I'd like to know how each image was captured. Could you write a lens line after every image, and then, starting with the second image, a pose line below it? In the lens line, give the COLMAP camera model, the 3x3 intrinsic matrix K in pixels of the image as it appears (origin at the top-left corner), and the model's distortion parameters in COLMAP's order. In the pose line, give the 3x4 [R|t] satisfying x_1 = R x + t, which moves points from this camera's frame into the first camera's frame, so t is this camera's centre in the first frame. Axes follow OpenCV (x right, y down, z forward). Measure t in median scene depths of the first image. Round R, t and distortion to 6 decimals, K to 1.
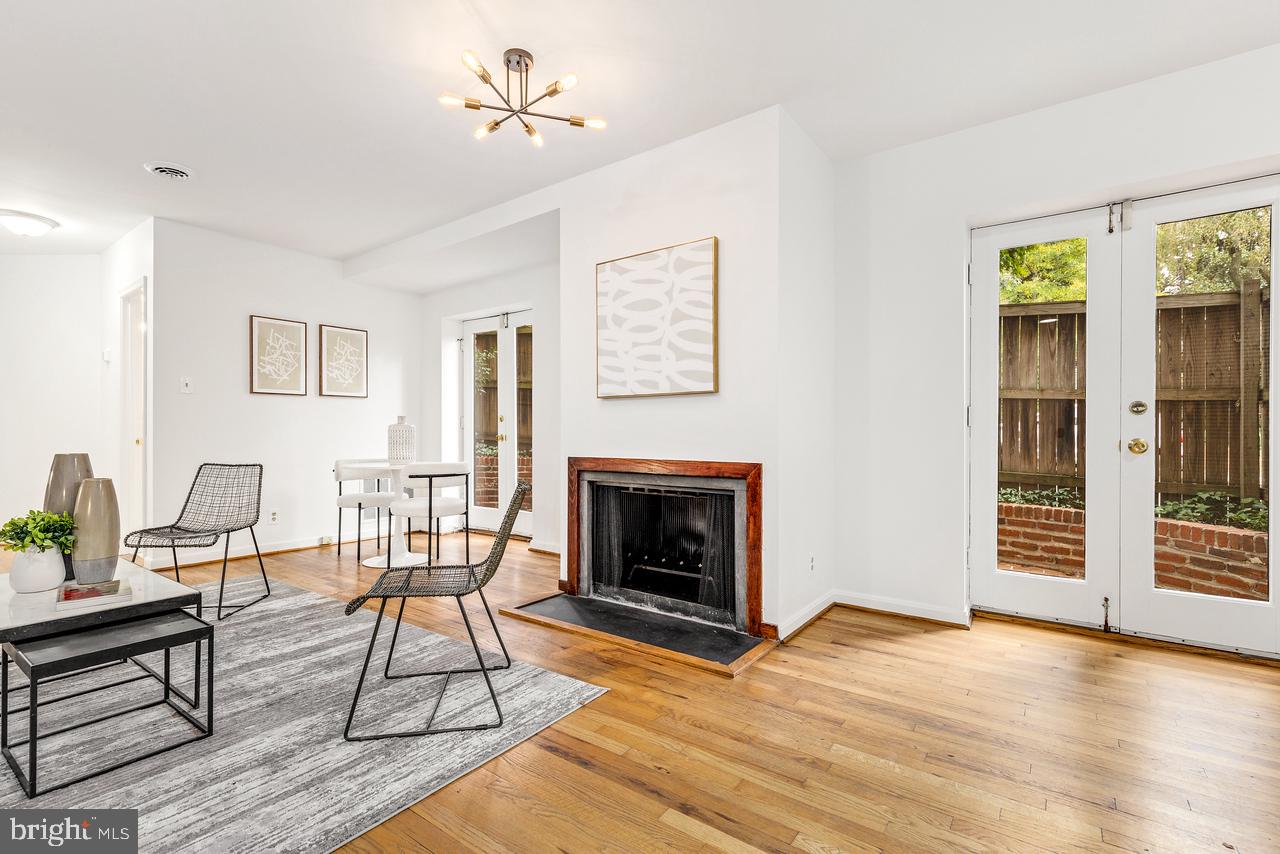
lens RADIAL K [[591.4, 0, 634.1], [0, 591.4, 428.6], [0, 0, 1]] dist [-0.000194, -0.000243]
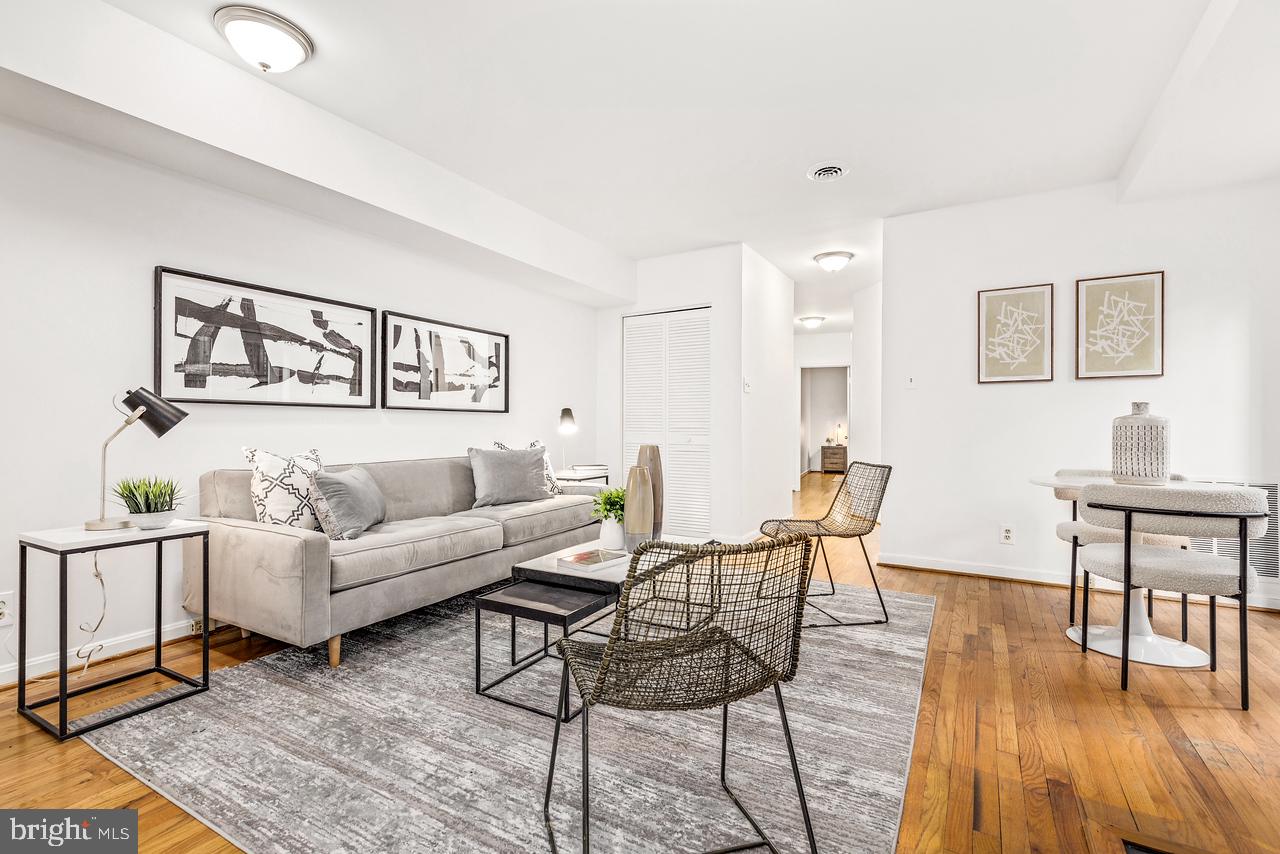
lens RADIAL K [[578.0, 0, 637.0], [0, 578.0, 426.9], [0, 0, 1]] dist [0.008830, 0.000005]
pose [[0.109070, -0.003320, -0.994028, 0.186578], [0.004071, 0.999988, -0.002894, 0.004112], [0.994026, -0.003731, 0.109083, 0.624447]]
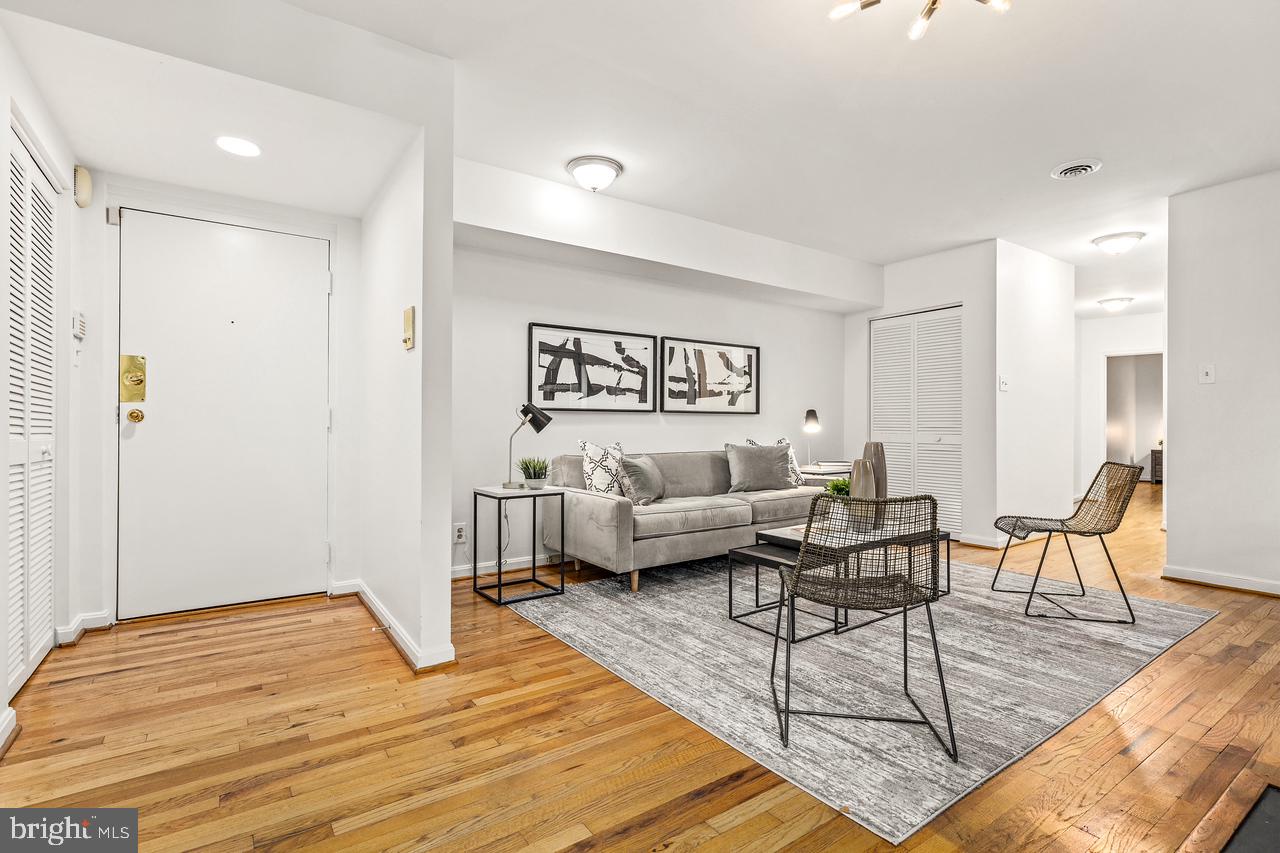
lens RADIAL K [[591.4, 0, 634.1], [0, 591.4, 428.1], [0, 0, 1]] dist [-0.000194, -0.000243]
pose [[-0.326407, -0.000157, -0.945229, 0.453982], [0.002582, 0.999996, -0.001057, 0.004378], [0.945226, -0.002785, -0.326405, 0.679562]]
